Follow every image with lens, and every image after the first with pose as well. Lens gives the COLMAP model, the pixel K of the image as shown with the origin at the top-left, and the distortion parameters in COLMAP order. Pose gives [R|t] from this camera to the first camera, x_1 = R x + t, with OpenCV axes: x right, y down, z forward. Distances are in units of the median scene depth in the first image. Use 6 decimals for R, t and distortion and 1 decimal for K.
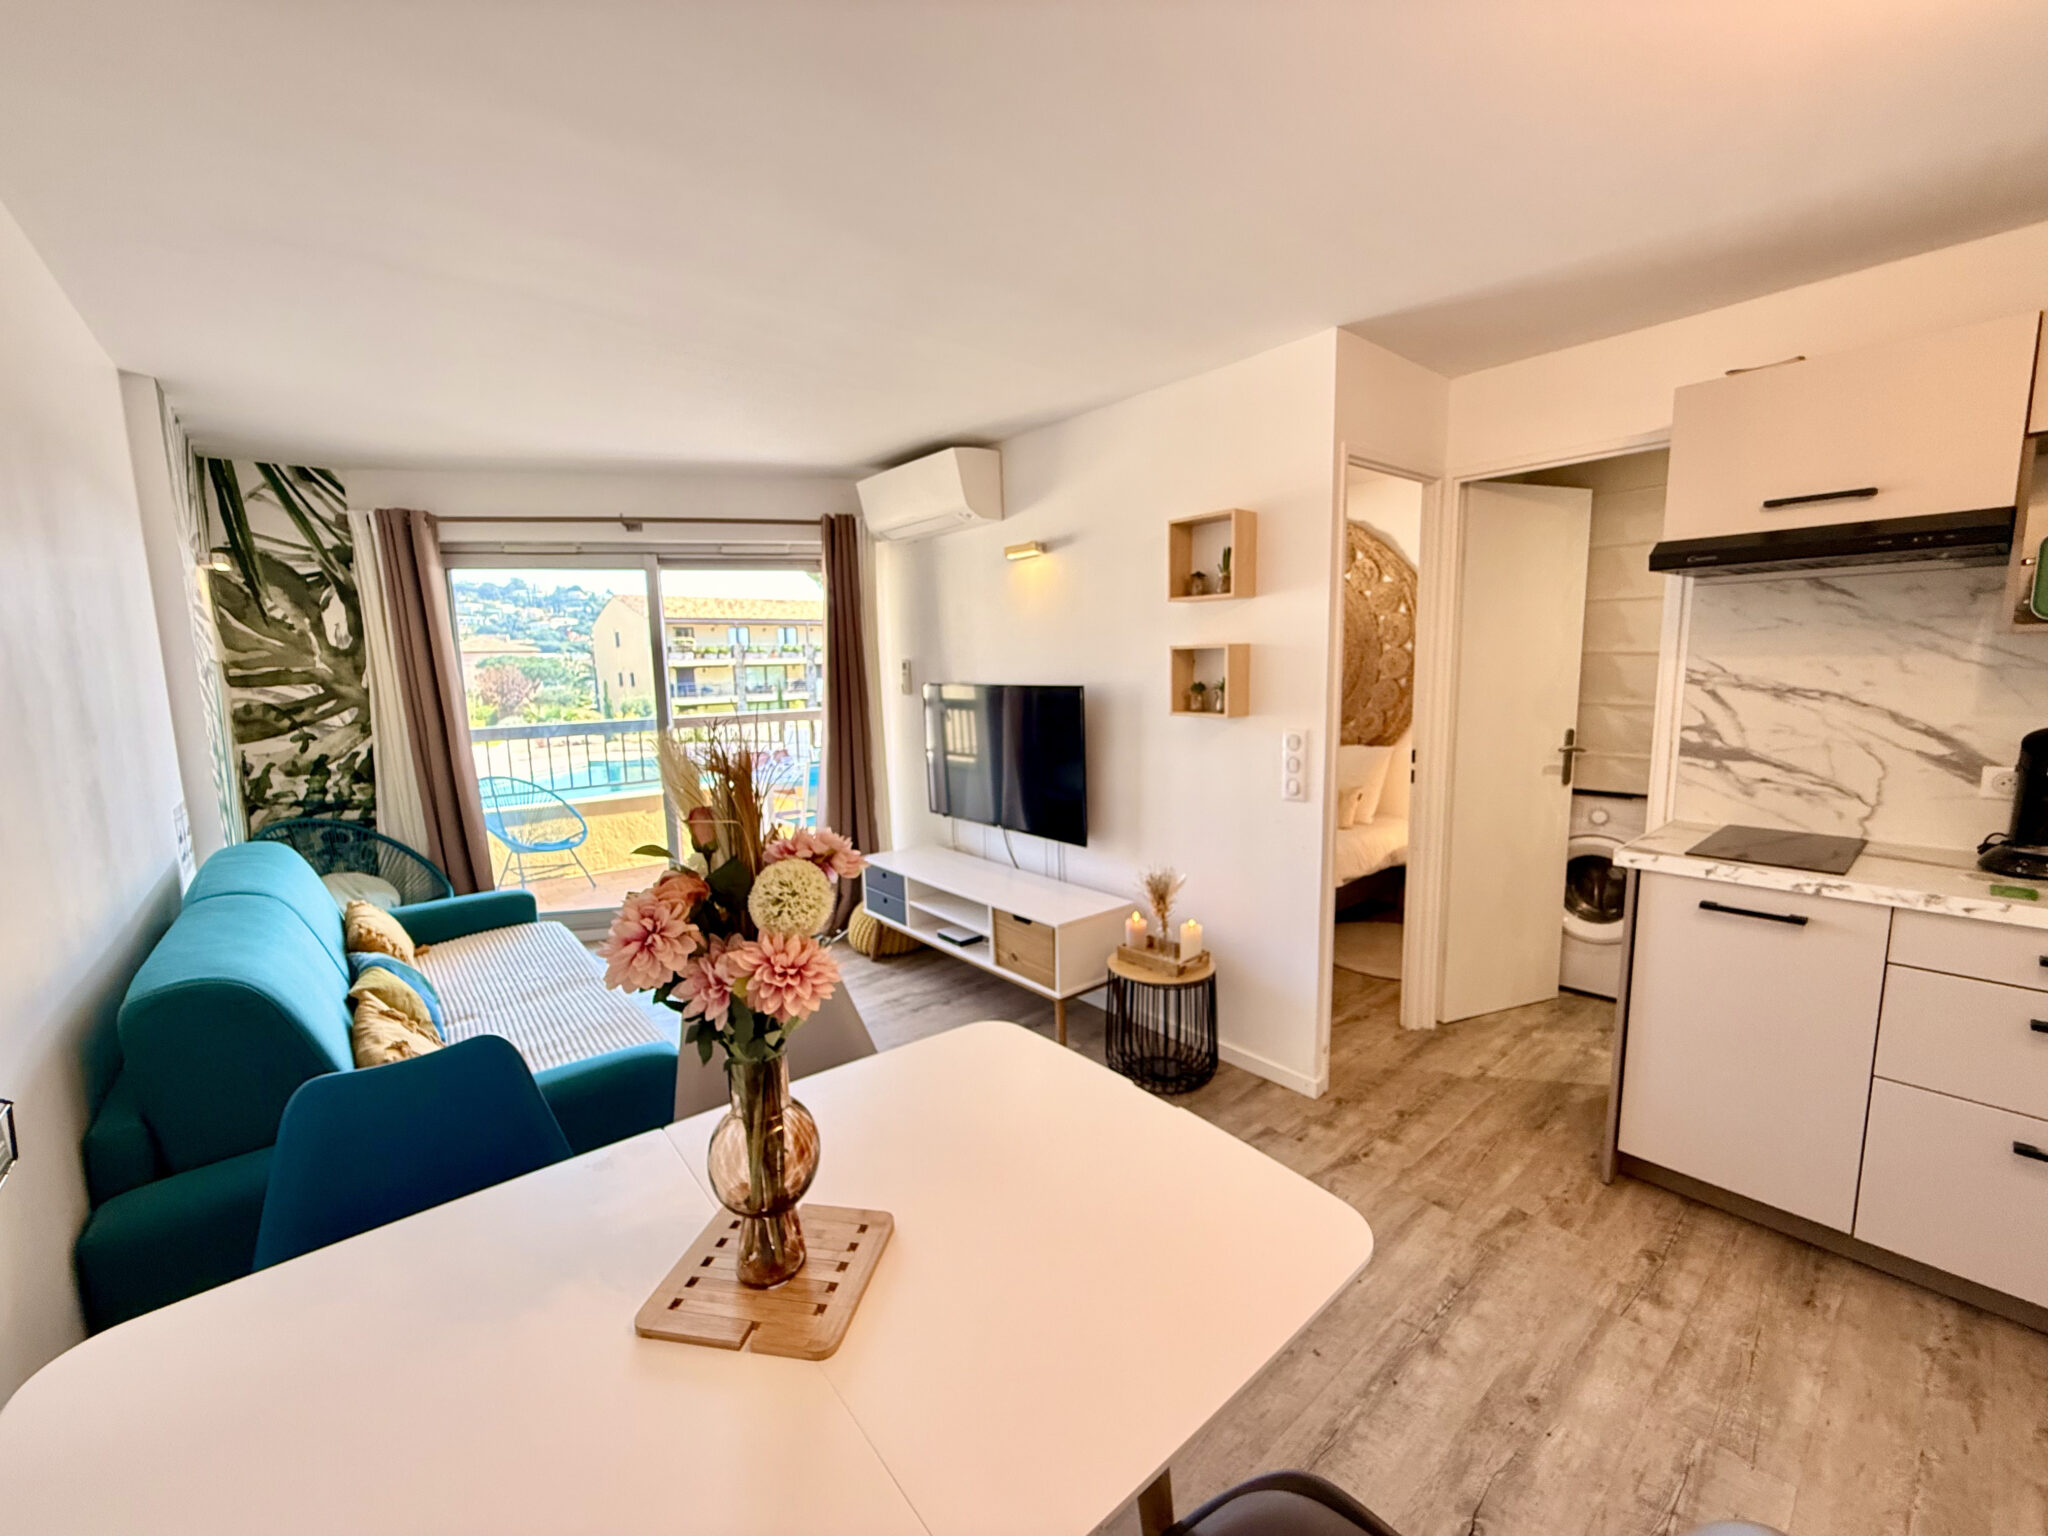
lens RADIAL K [[815.7, 0, 1024.0], [0, 815.7, 768.0], [0, 0, 1]] dist [-0.000826, 0.000480]
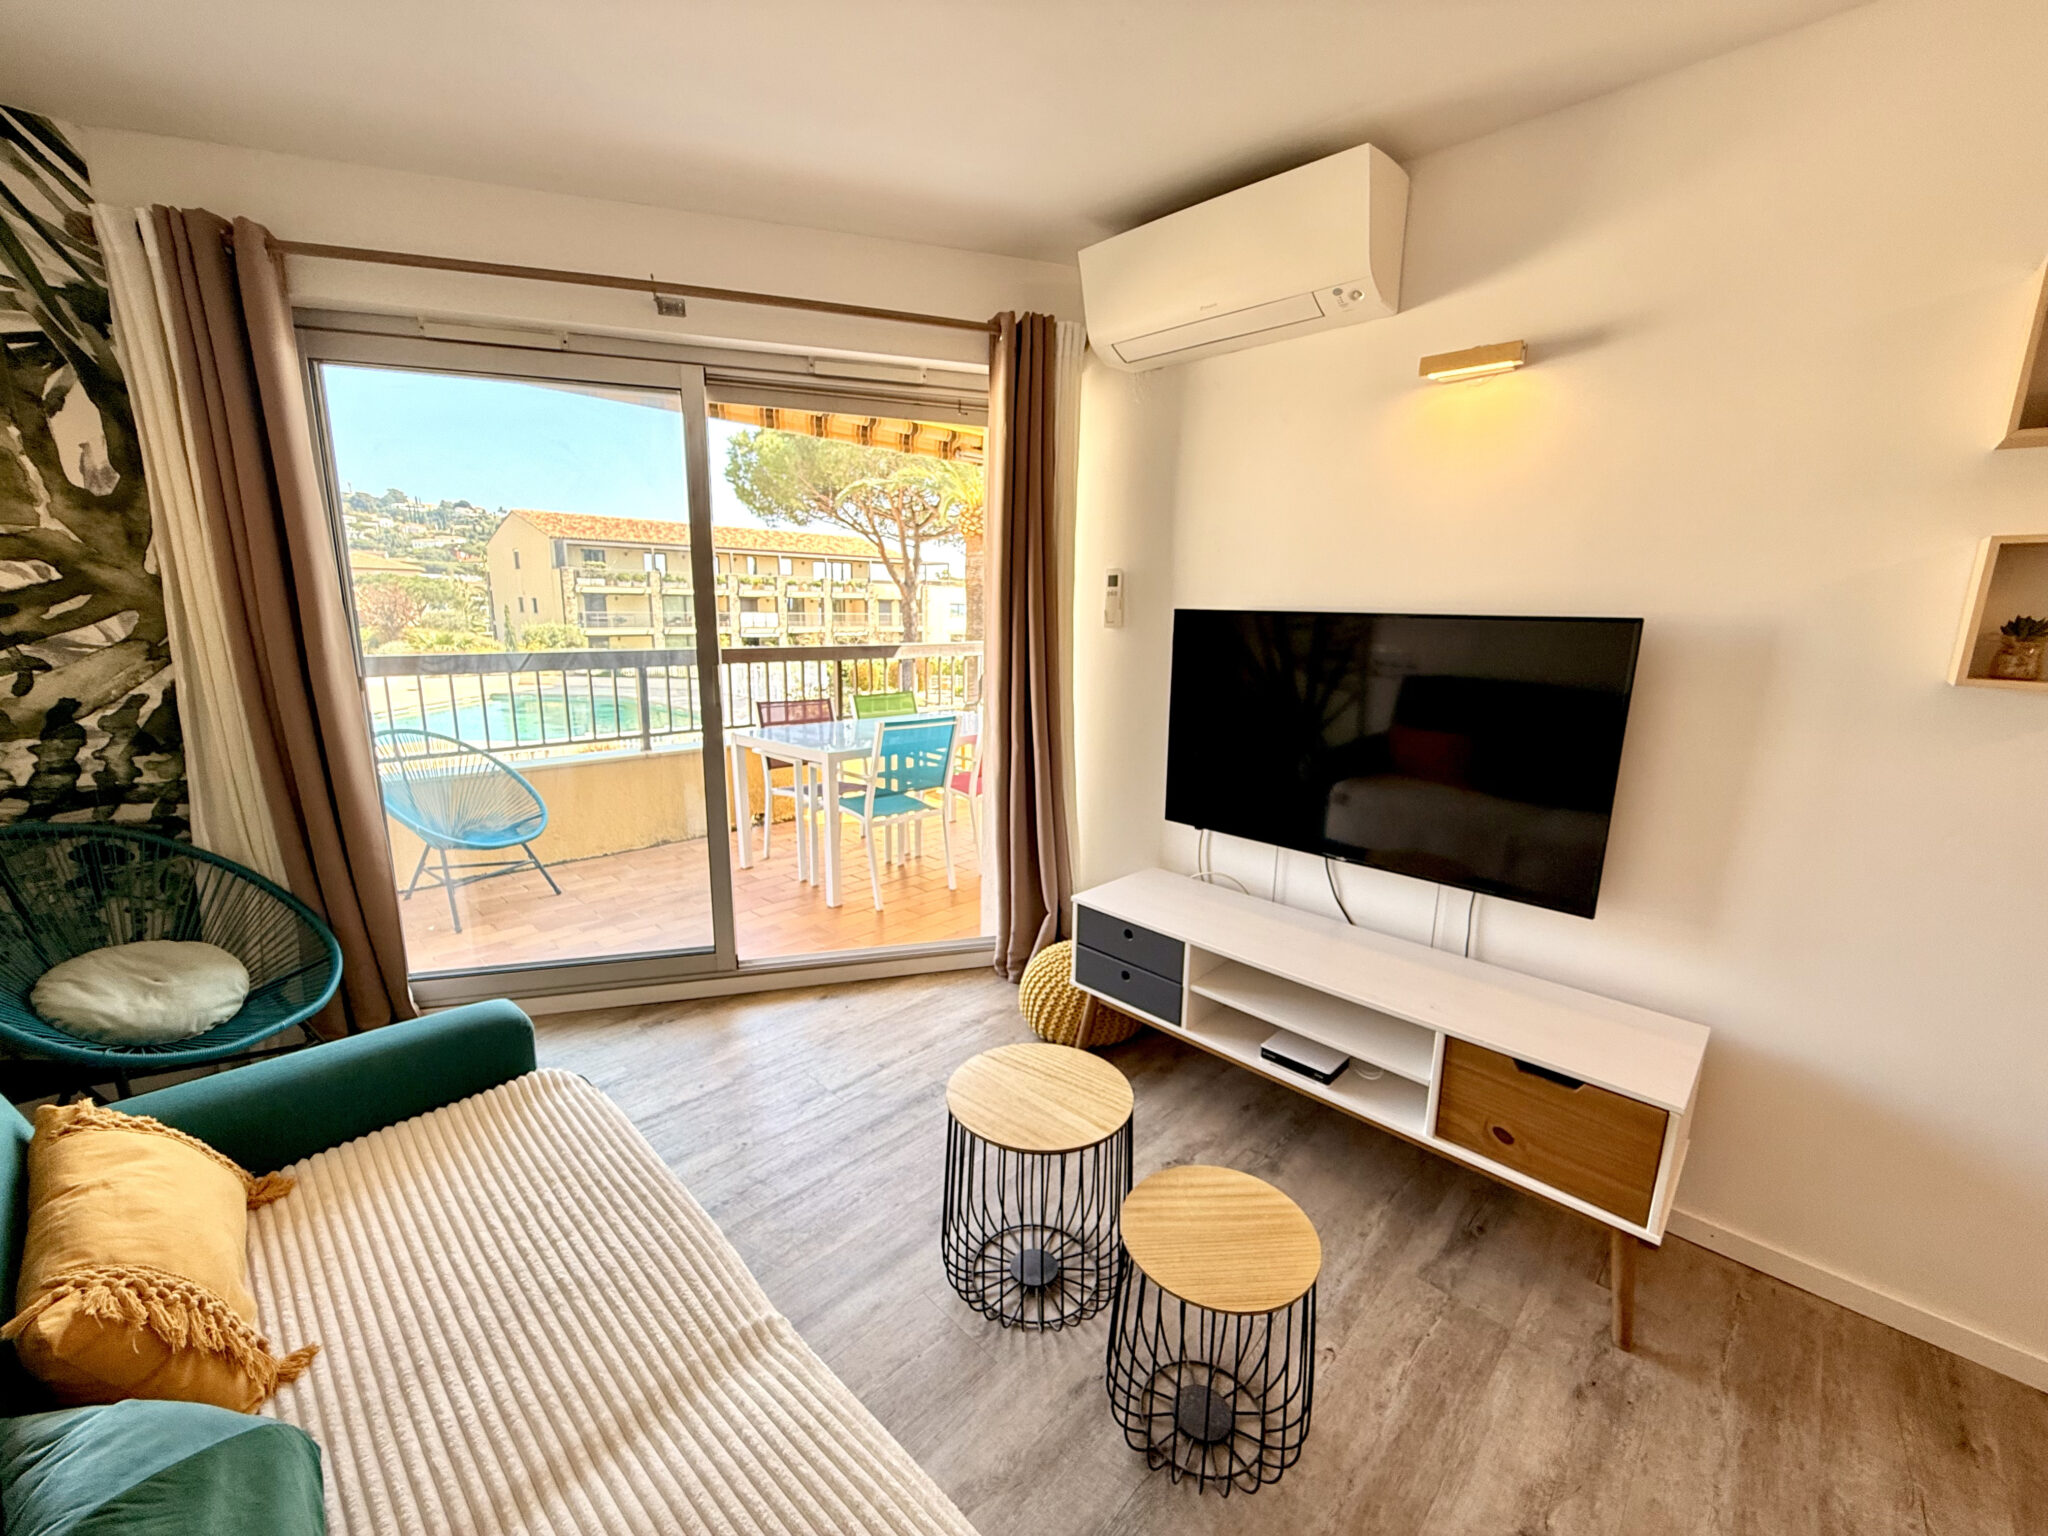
lens RADIAL K [[815.7, 0, 1024.0], [0, 815.7, 768.0], [0, 0, 1]] dist [-0.000826, 0.000480]
pose [[0.995078, 0.021265, 0.096791, -0.299164], [-0.027699, 0.997460, 0.065622, -0.023659], [-0.095150, -0.067980, 0.993139, 0.419672]]
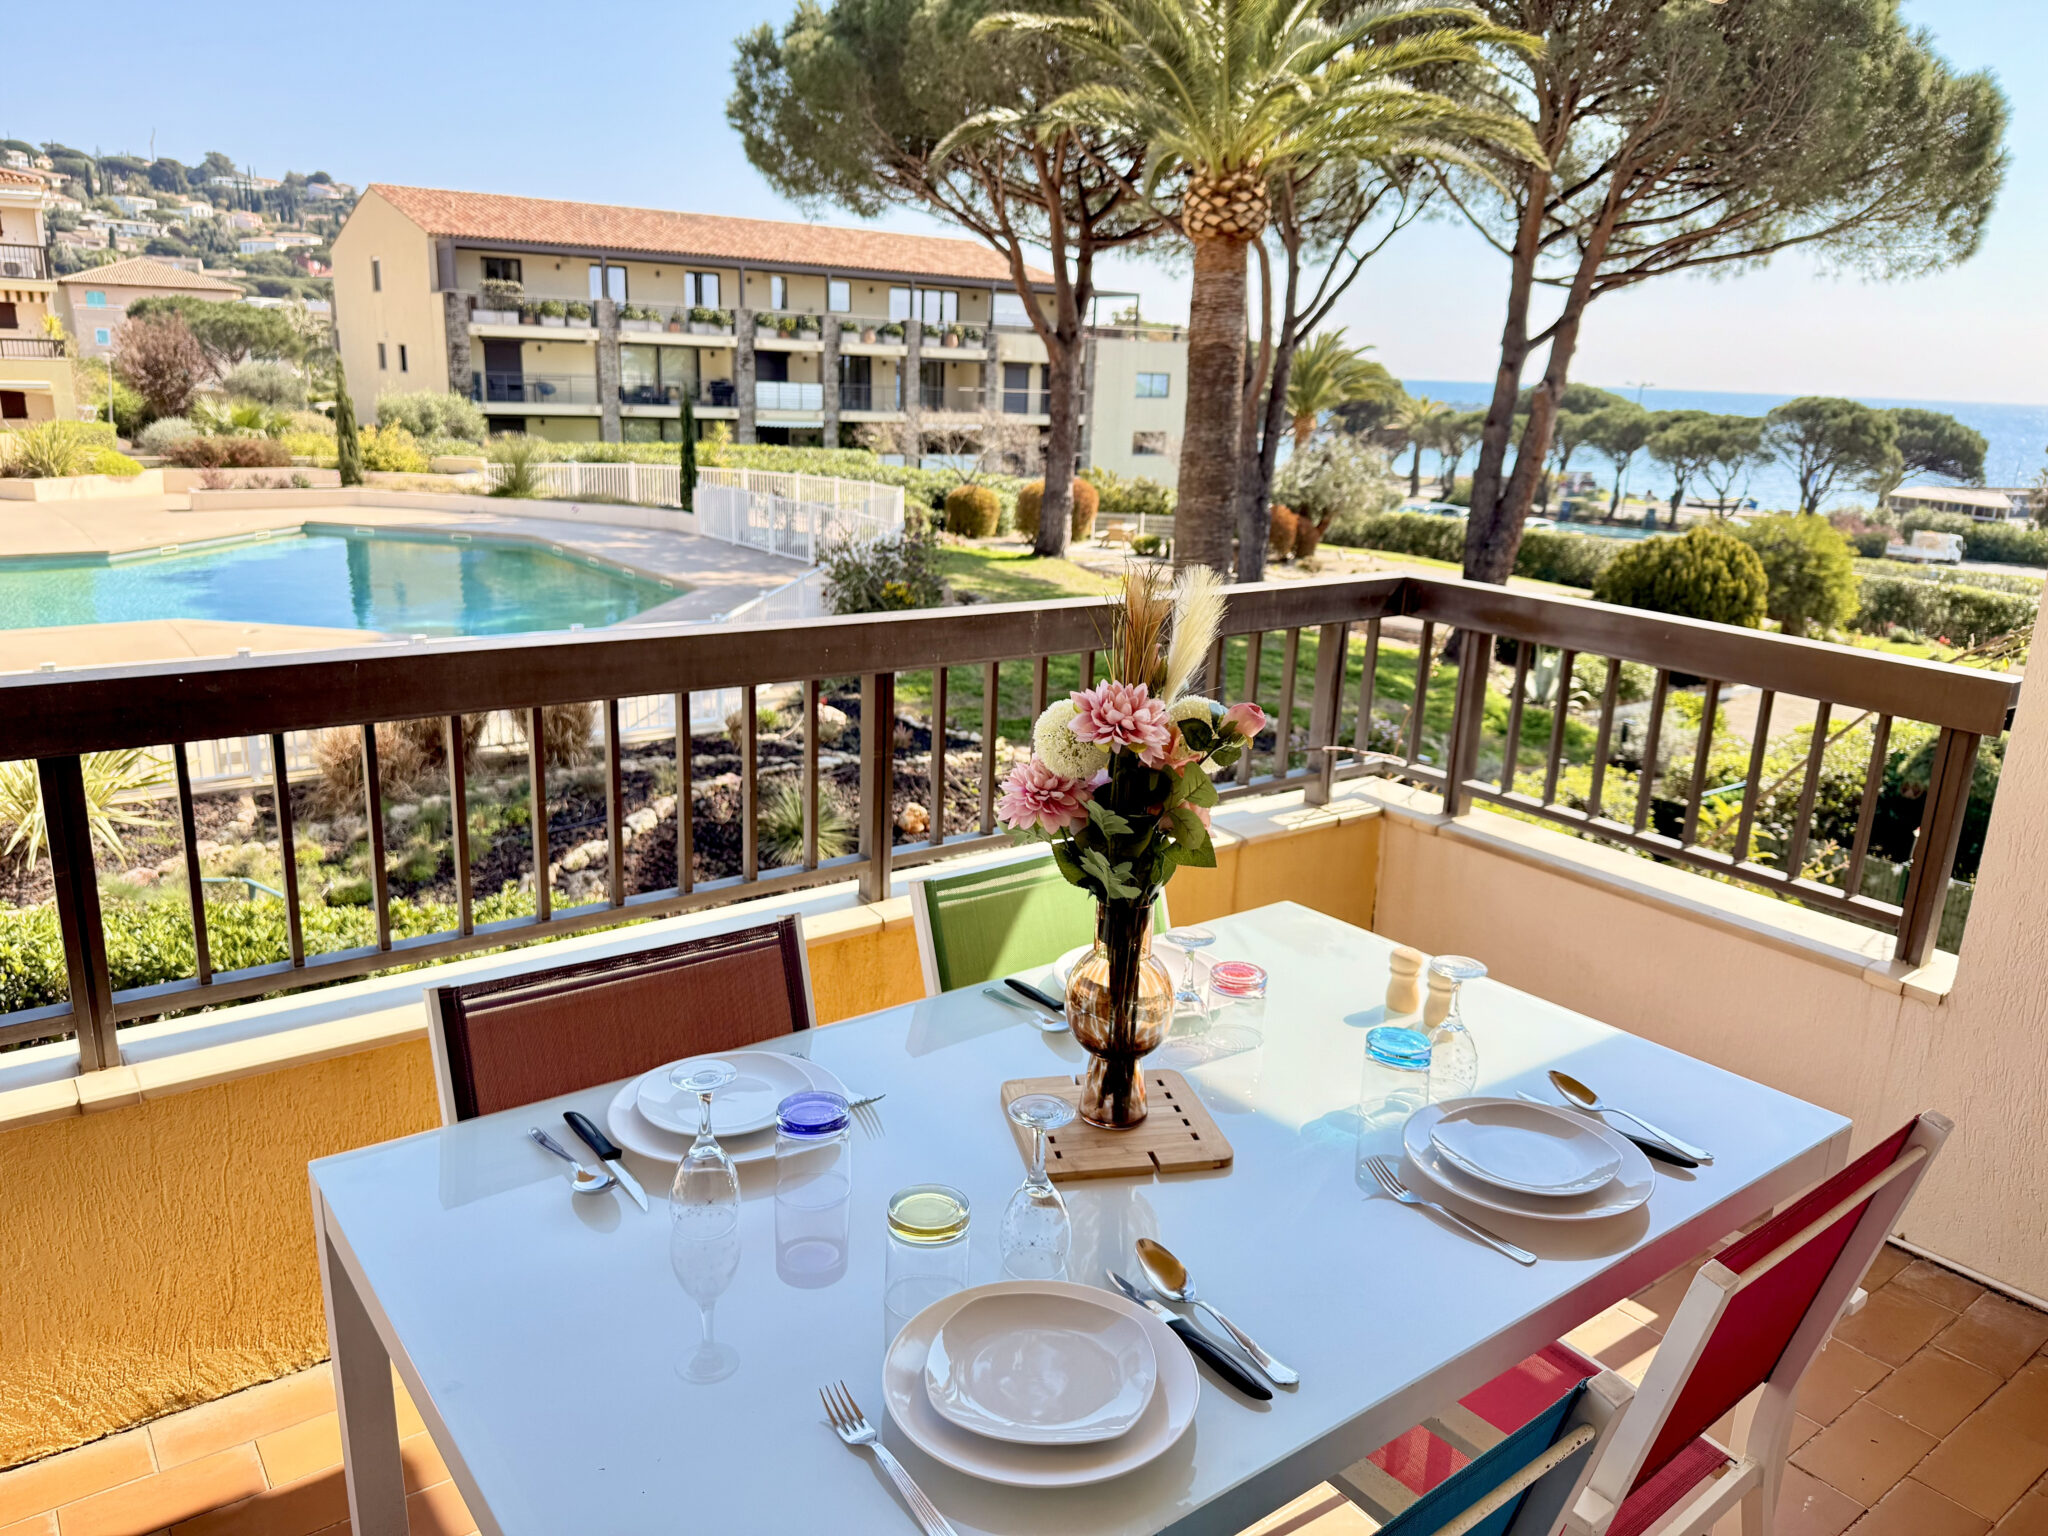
lens RADIAL K [[1455.0, 0, 1029.2], [0, 1455.0, 770.7], [0, 0, 1]] dist [0.028388, -0.045729]
pose [[0.995955, 0.077458, -0.045549, -0.384983], [-0.070295, 0.987365, 0.142017, -0.166105], [0.055974, -0.138241, 0.988816, 1.207631]]
